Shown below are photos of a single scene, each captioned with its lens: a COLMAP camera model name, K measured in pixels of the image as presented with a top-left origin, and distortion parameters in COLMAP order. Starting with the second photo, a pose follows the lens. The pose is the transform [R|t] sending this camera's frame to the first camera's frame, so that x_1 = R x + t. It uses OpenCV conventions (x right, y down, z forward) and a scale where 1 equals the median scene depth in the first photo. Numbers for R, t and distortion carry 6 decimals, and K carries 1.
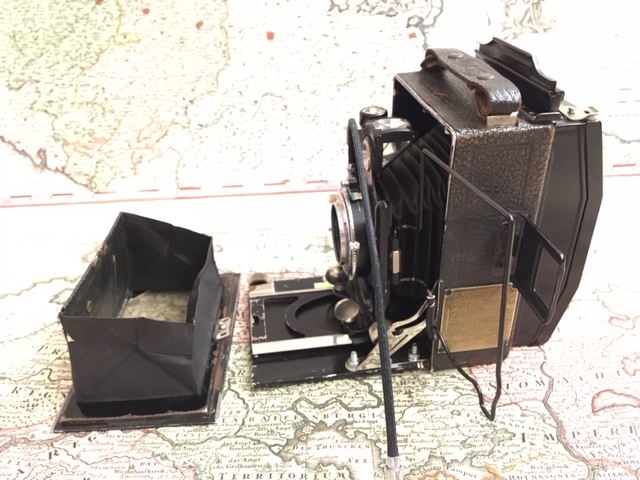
lens RADIAL K [[546.8, 0, 316.2], [0, 546.8, 241.4], [0, 0, 1]] dist [0.105548, -0.199230]
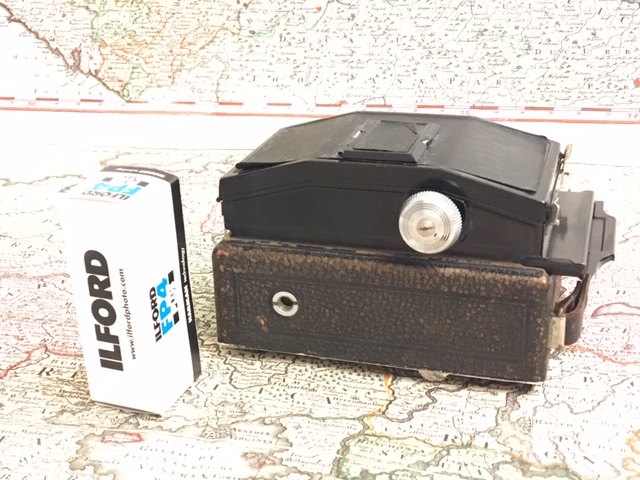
lens RADIAL K [[961.6, 0, 310.9], [0, 961.6, 237.5], [0, 0, 1]] dist [0.042821, 0.185755]
pose [[0.972791, 0.102945, -0.207558, 0.218377], [-0.124907, 0.987551, -0.095610, 0.231837], [0.195131, 0.118934, 0.973539, -0.391245]]
